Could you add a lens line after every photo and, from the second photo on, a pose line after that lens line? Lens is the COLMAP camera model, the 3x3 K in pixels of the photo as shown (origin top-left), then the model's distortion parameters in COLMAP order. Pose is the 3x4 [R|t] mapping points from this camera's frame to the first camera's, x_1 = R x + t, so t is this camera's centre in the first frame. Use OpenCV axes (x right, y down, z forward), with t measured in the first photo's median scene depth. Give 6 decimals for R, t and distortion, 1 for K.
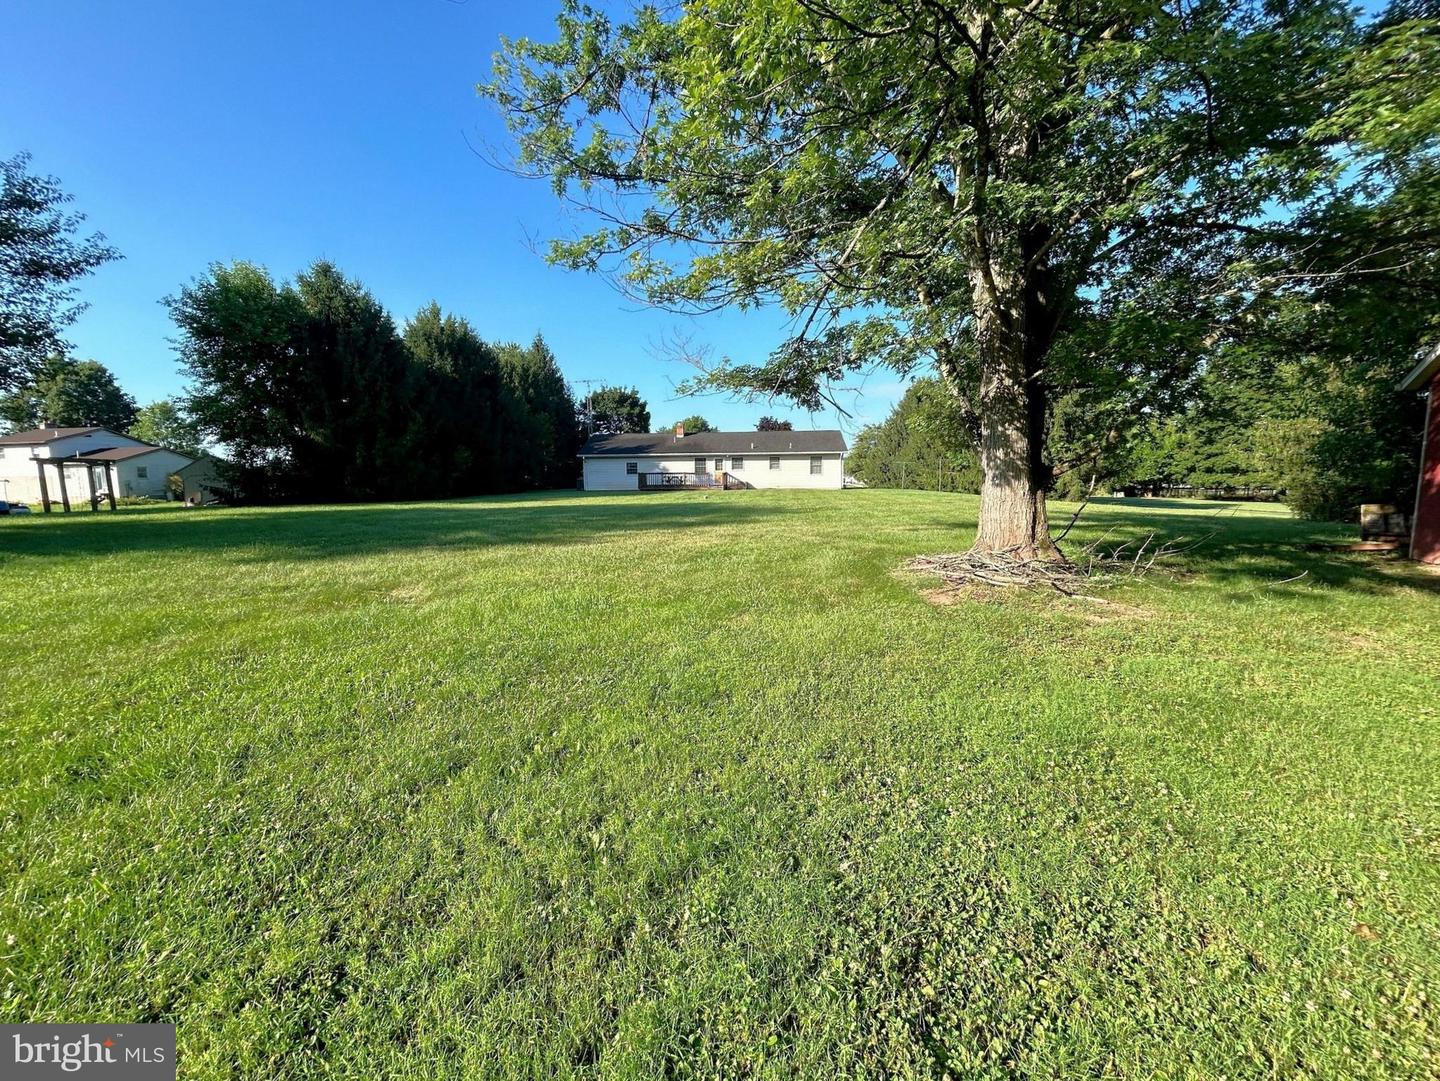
lens RADIAL K [[585.3, 0, 723.6], [0, 585.3, 540.5], [0, 0, 1]] dist [-0.000475, -0.000291]
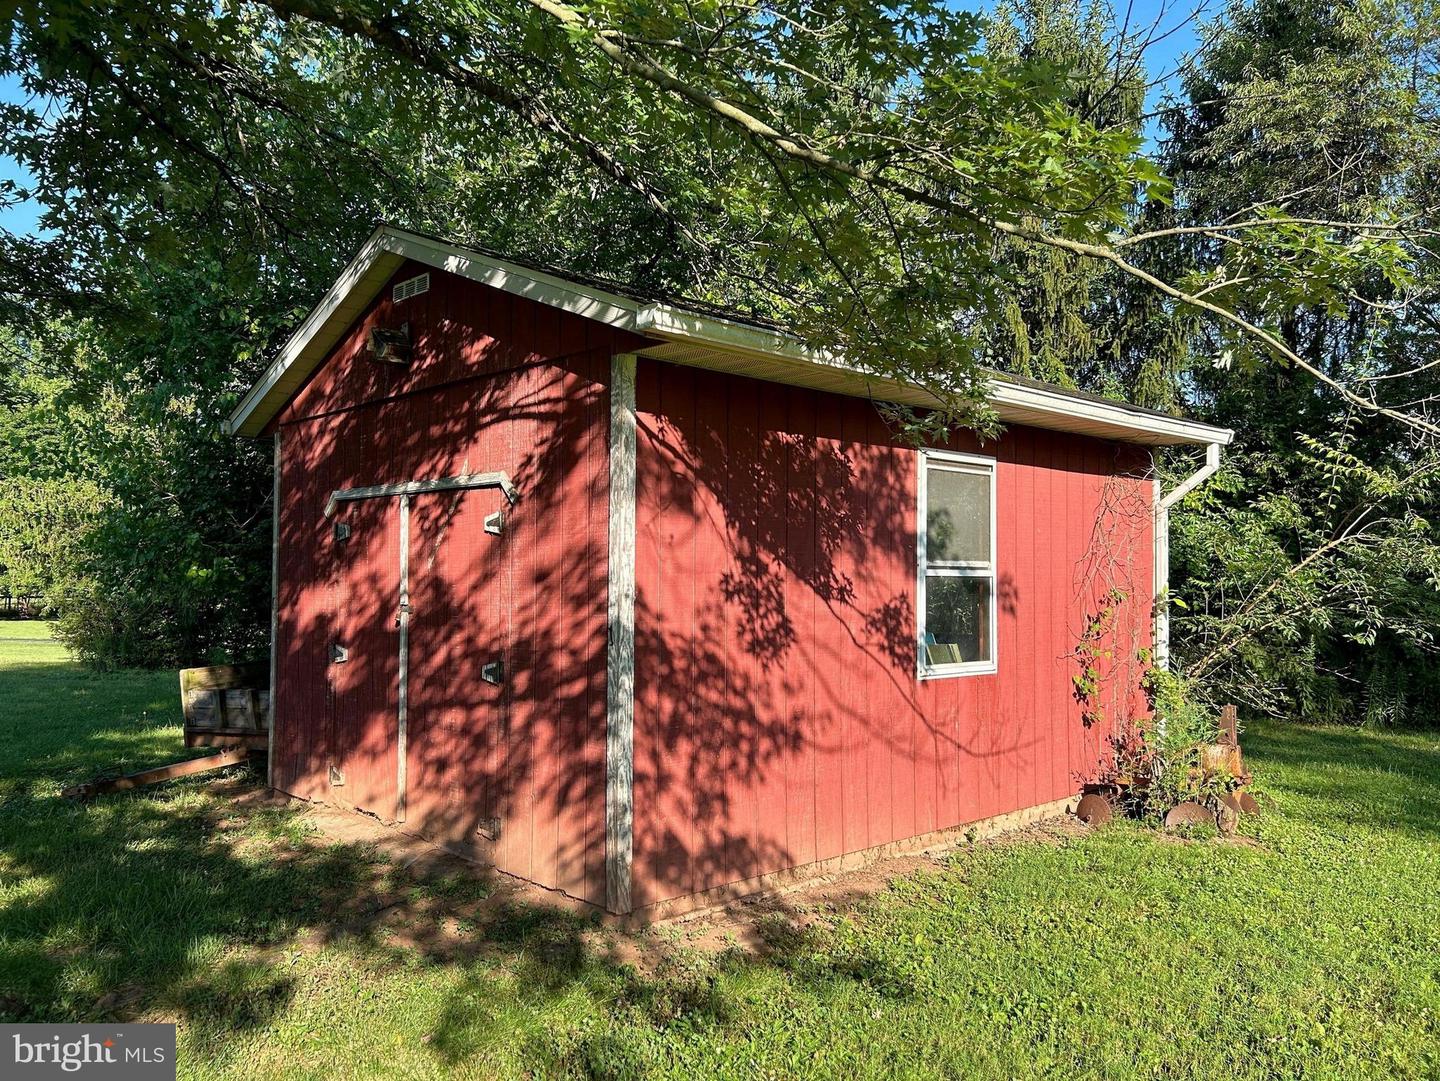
lens RADIAL K [[1083.1, 0, 722.9], [0, 1083.1, 540.5], [0, 0, 1]] dist [0.087873, -0.106601]
pose [[0.267248, 0.036755, 0.962926, 0.357493], [0.096023, 0.993283, -0.064564, -0.064954], [-0.958832, 0.109718, 0.261924, 0.343086]]
